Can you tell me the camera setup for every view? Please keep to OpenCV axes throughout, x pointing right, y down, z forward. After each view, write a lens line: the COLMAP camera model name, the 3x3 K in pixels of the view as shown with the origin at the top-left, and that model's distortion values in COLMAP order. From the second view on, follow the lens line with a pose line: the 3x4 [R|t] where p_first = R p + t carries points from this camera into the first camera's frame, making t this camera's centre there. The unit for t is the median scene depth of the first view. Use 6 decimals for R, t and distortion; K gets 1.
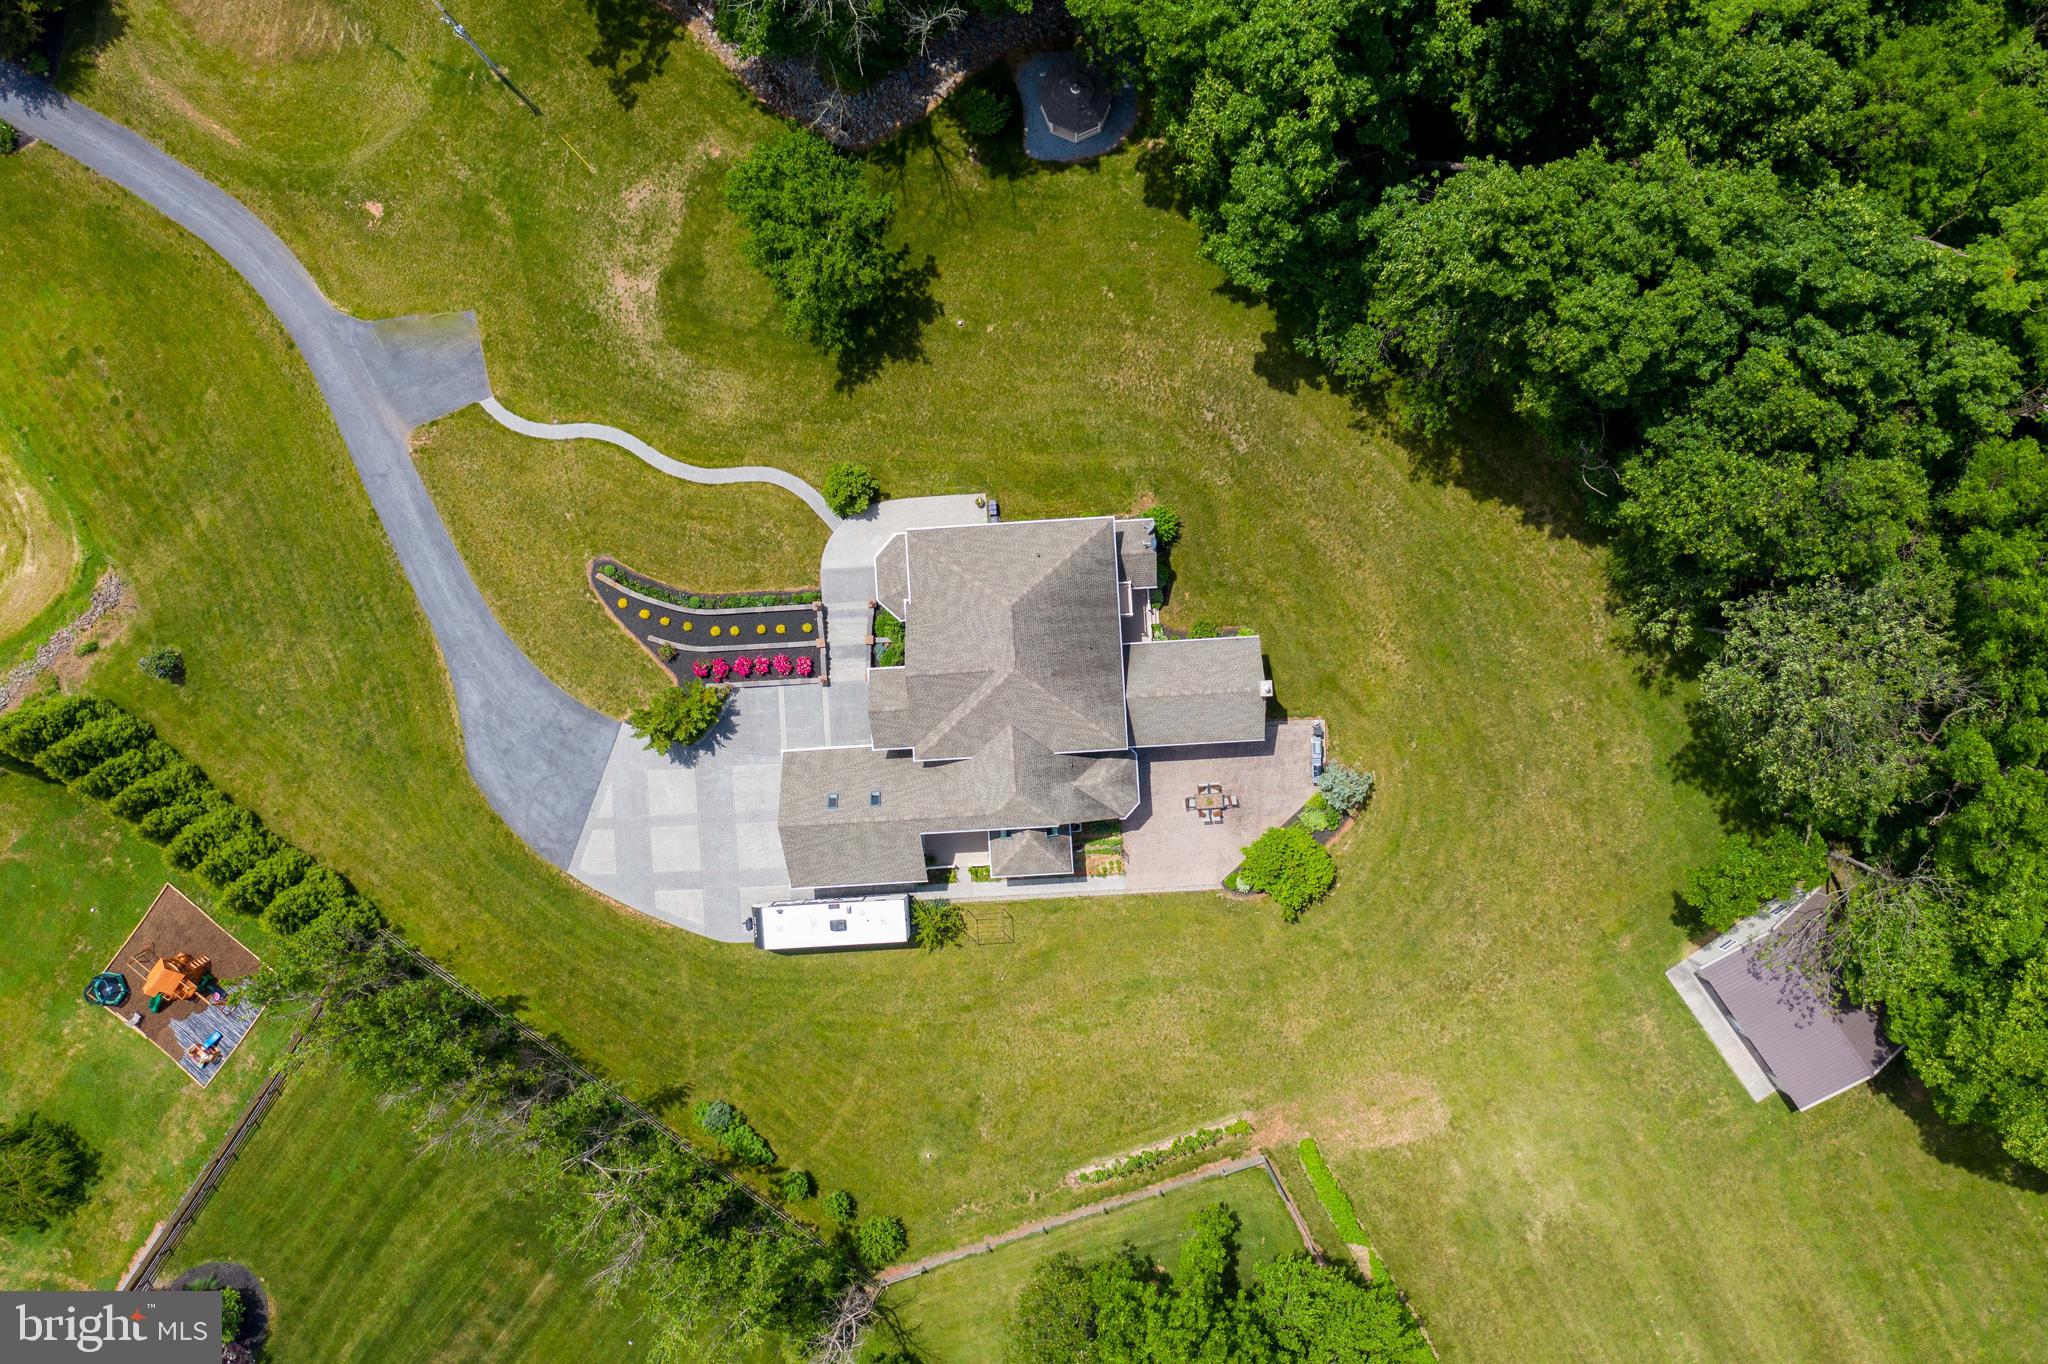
lens RADIAL K [[1628.1, 0, 1031.2], [0, 1628.1, 691.9], [0, 0, 1]] dist [0.002363, 0.011884]
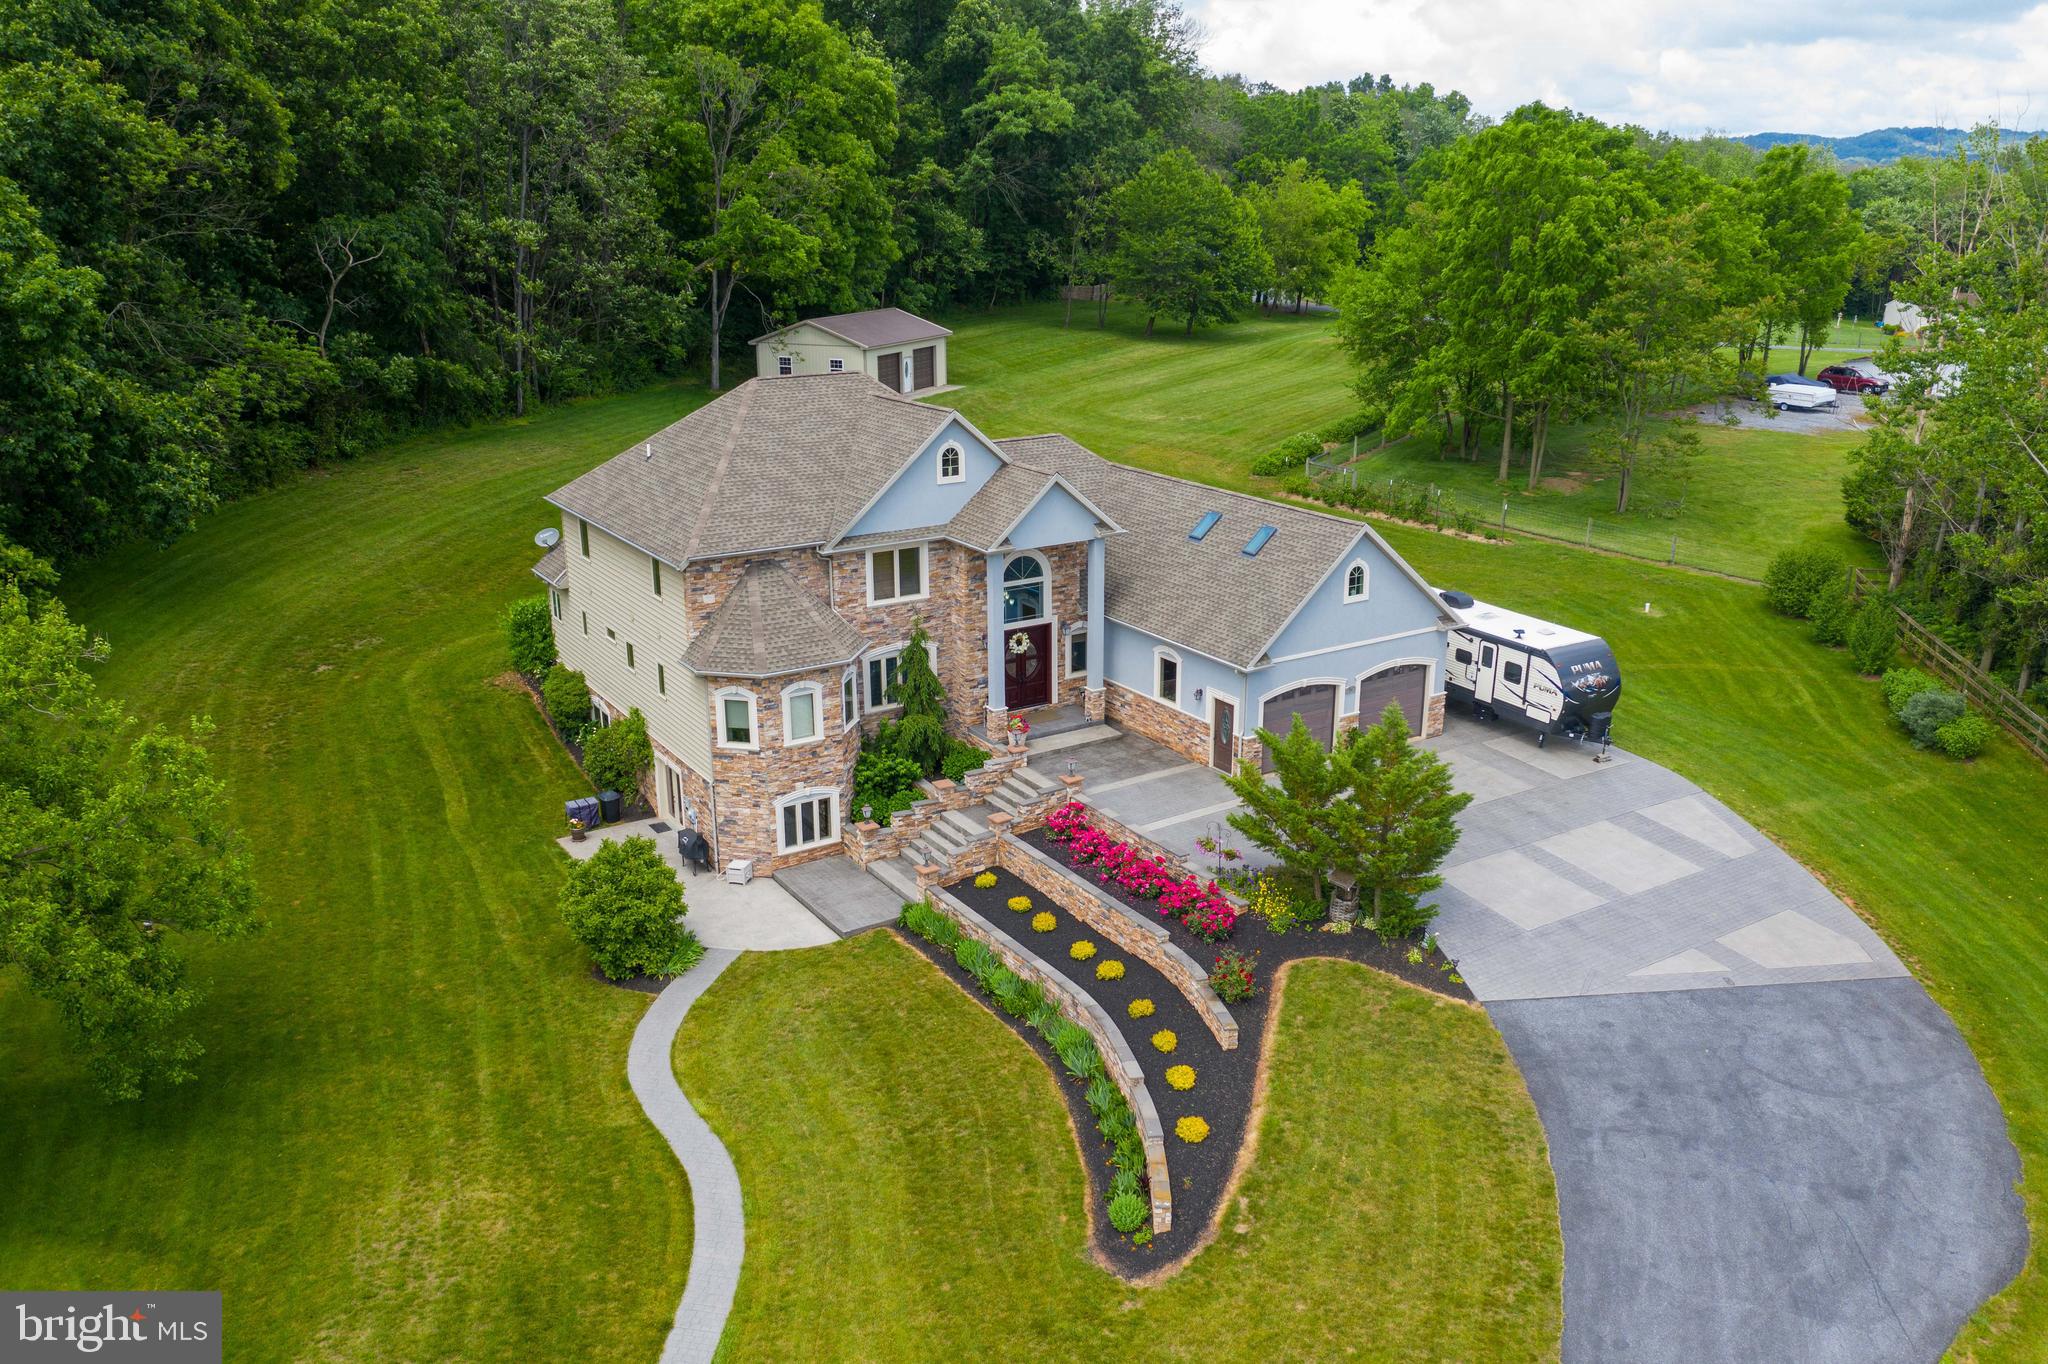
lens RADIAL K [[1628.1, 0, 1017.9], [0, 1628.1, 693.6], [0, 0, 1]] dist [0.002363, 0.011884]
pose [[-0.479322, -0.248577, 0.841701, -0.481511], [0.877095, -0.169435, 0.449439, -0.211541], [0.030894, 0.953678, 0.299240, 0.840640]]
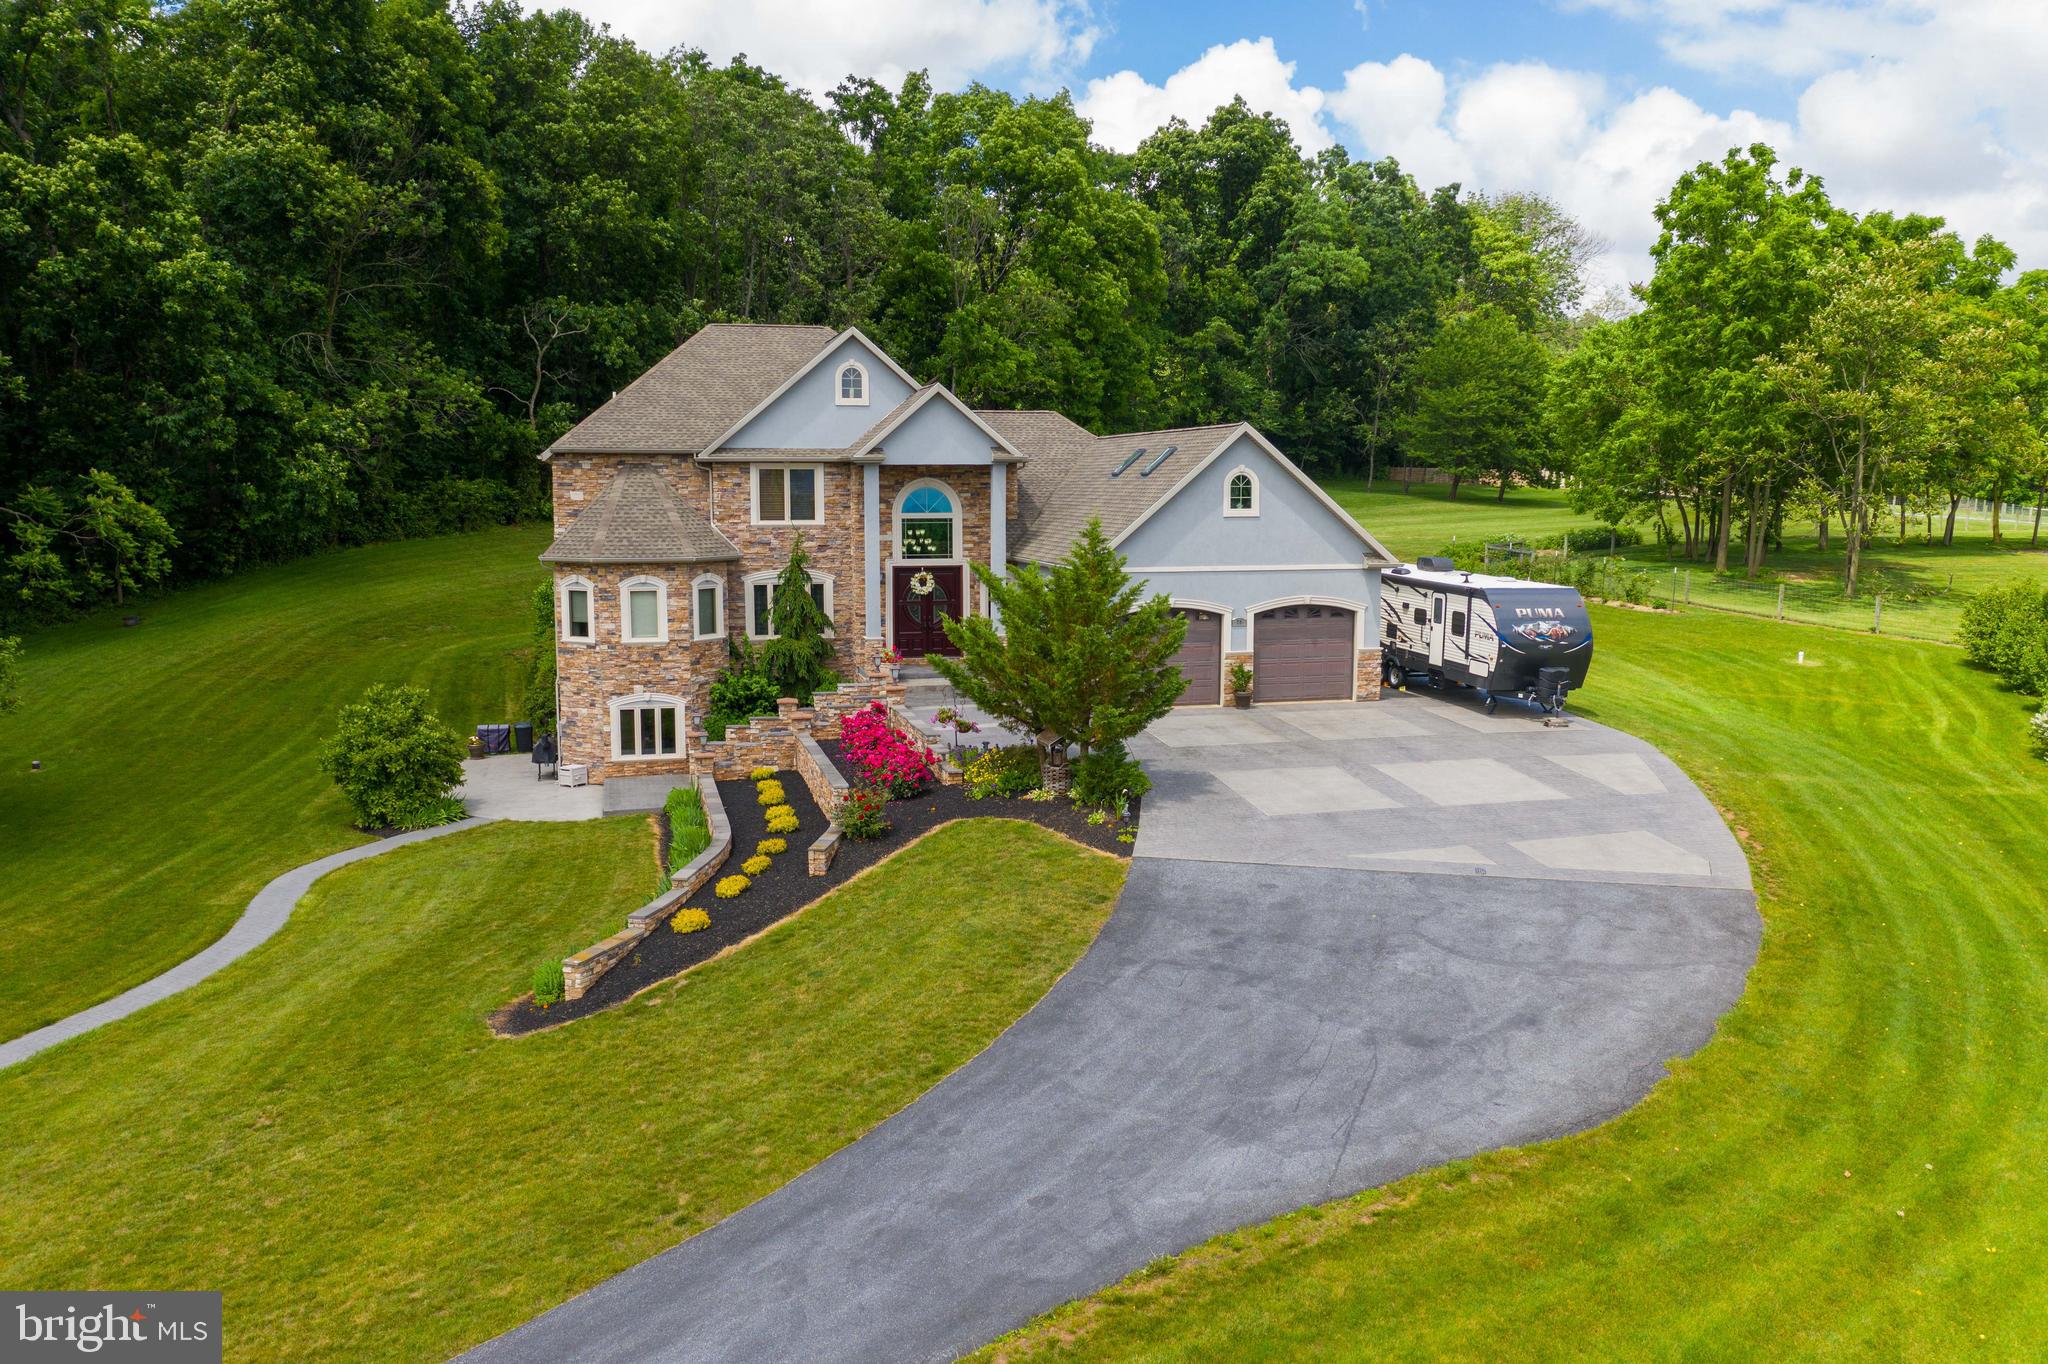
lens RADIAL K [[1628.1, 0, 1016.1], [0, 1628.1, 693.1], [0, 0, 1]] dist [0.002363, 0.011884]
pose [[-0.185234, -0.109232, 0.976605, -0.518474], [0.982420, -0.044059, 0.181409, -0.049731], [0.023213, 0.993039, 0.115473, 0.949385]]
